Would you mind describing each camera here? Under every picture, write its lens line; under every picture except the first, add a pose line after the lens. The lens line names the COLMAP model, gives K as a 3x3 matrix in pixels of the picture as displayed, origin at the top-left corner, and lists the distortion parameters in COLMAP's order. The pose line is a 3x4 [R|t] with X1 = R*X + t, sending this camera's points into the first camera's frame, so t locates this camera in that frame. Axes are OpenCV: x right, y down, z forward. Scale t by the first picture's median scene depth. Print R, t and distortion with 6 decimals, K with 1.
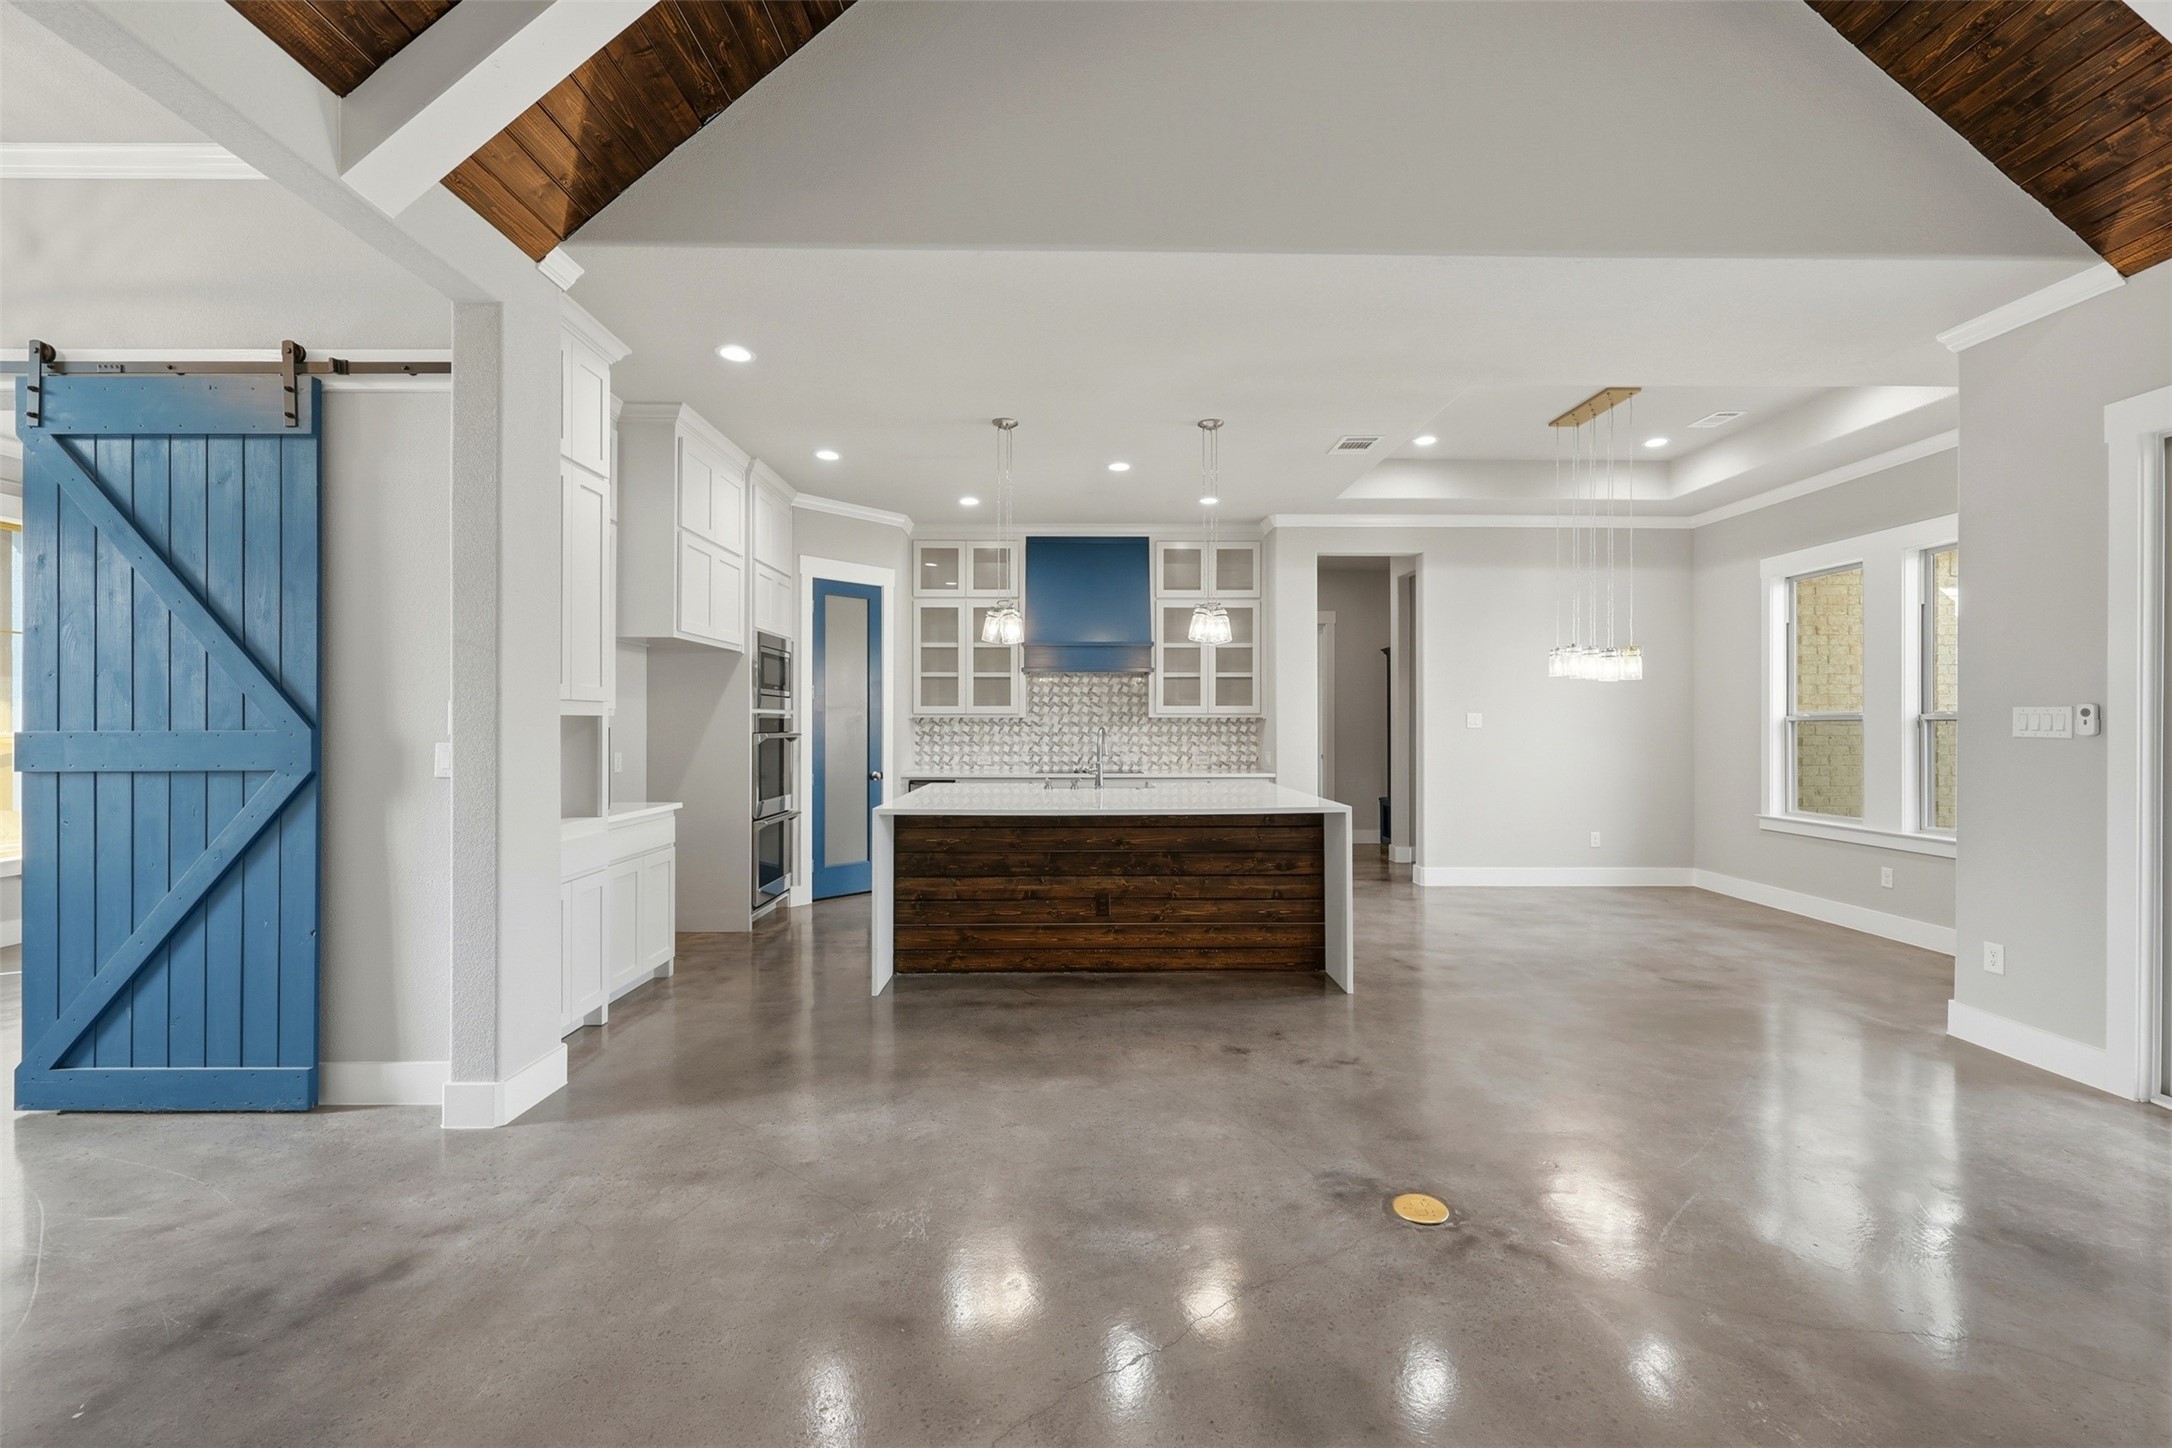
lens RADIAL K [[881.8, 0, 1091.3], [0, 881.8, 722.8], [0, 0, 1]] dist [0.000313, -0.000296]
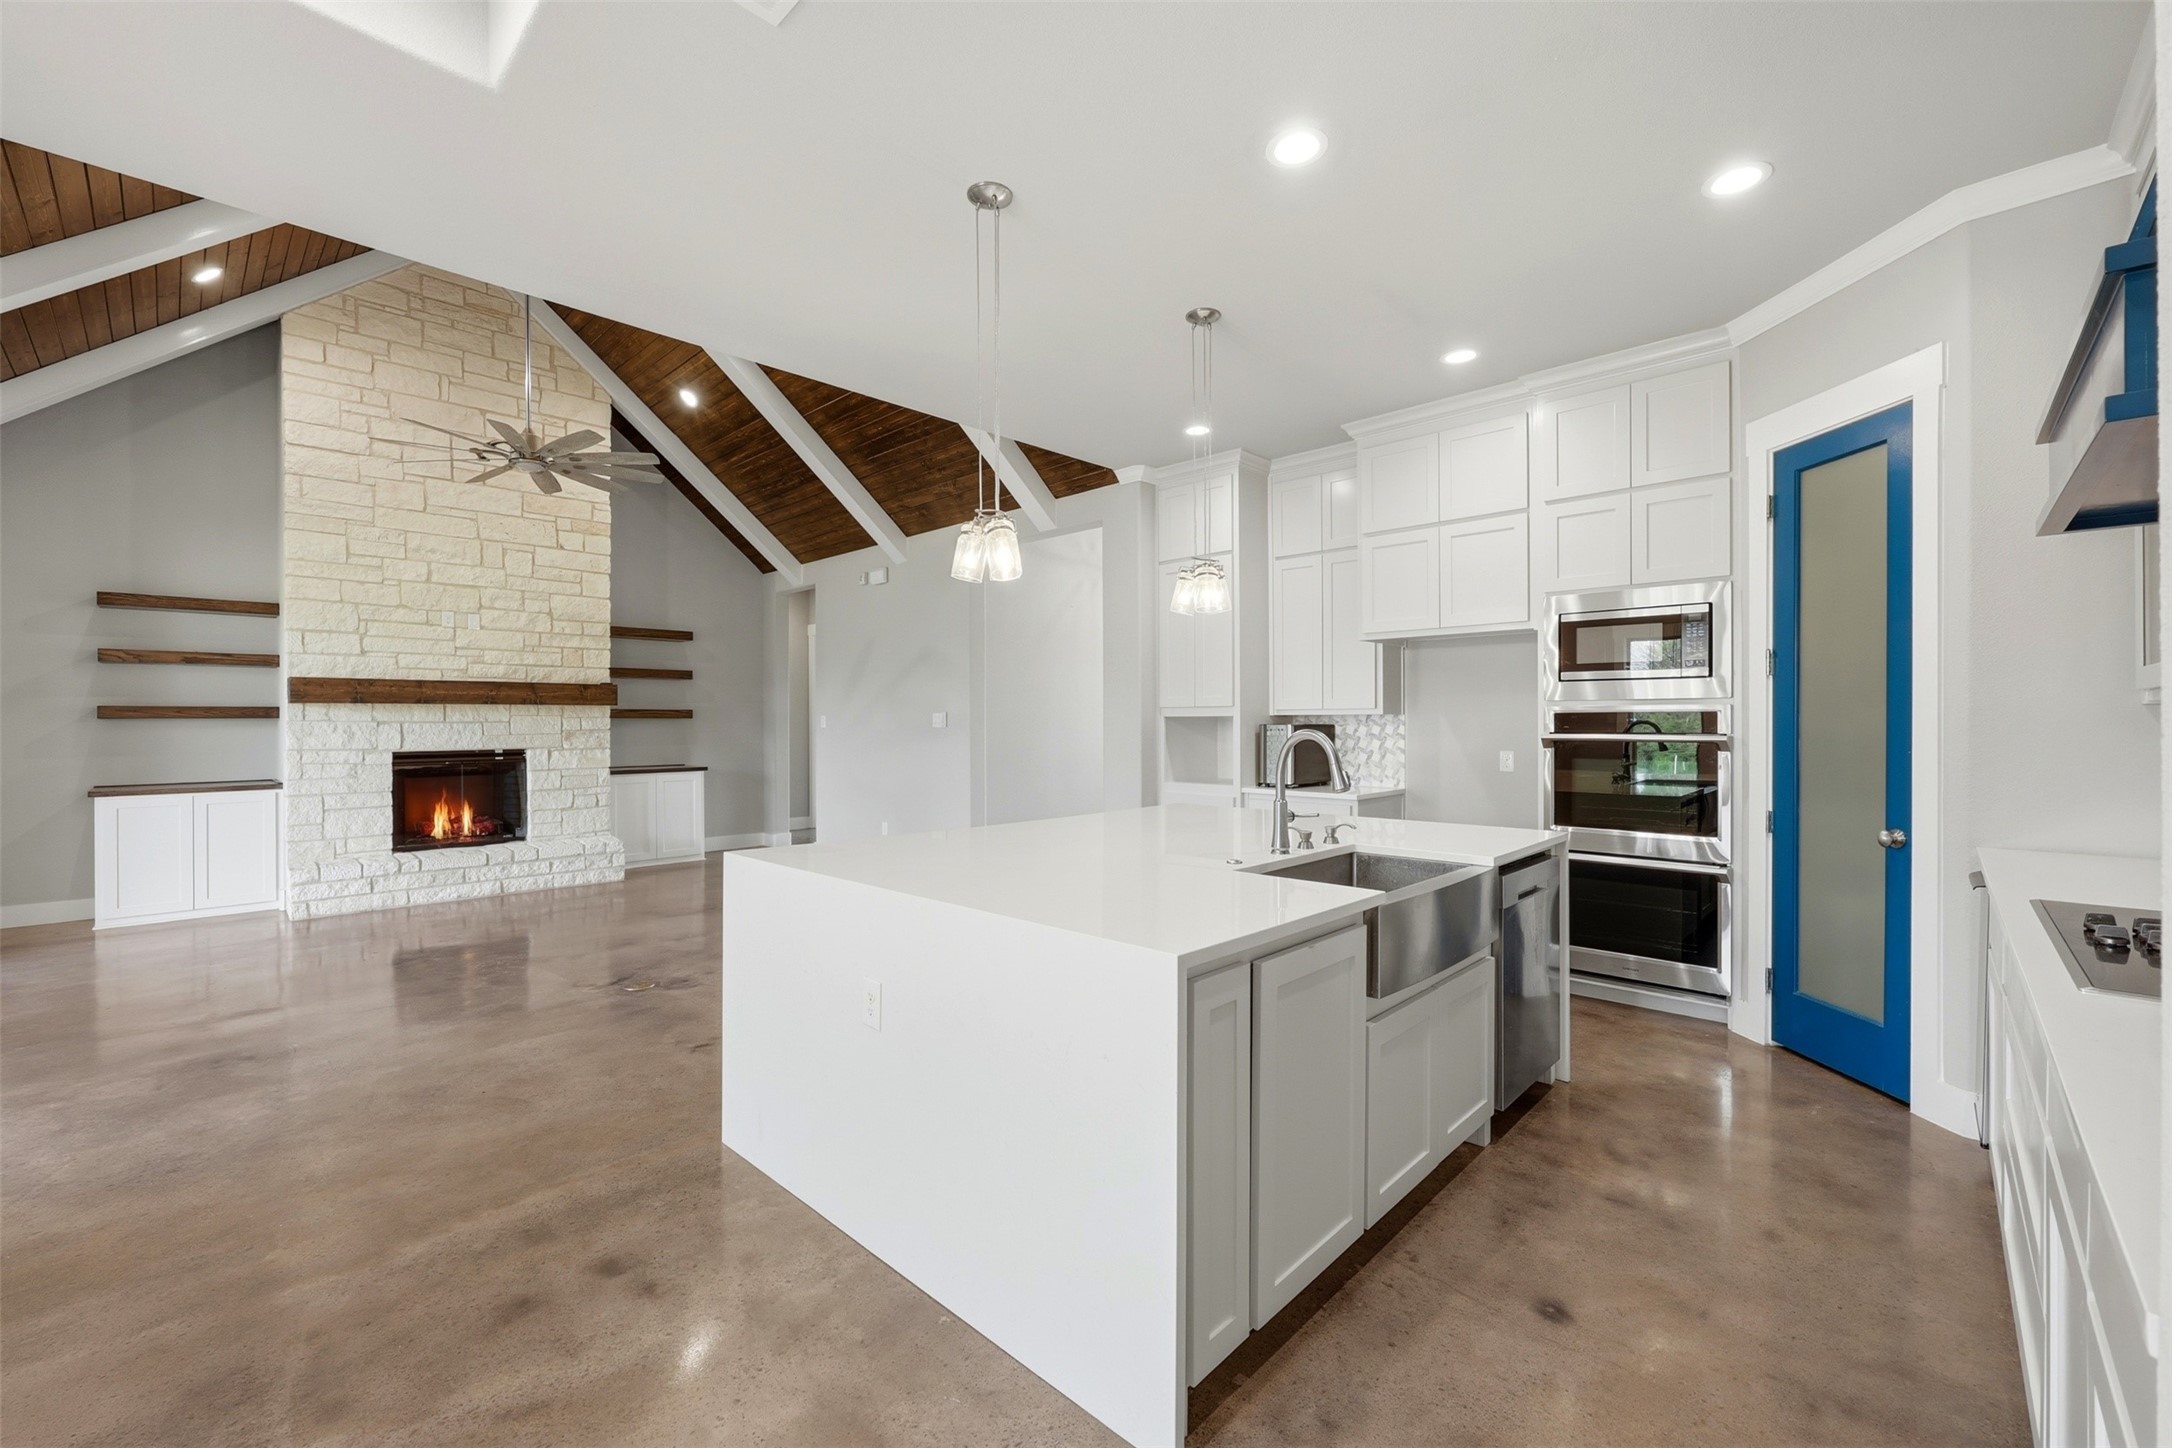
lens RADIAL K [[875.7, 0, 1089.6], [0, 875.7, 722.6], [0, 0, 1]] dist [0.000648, 0.000156]
pose [[-0.700603, 0.003269, -0.713543, 0.324362], [0.004798, 0.999988, -0.000129, 0.001247], [0.713535, -0.003514, -0.700611, 0.943453]]
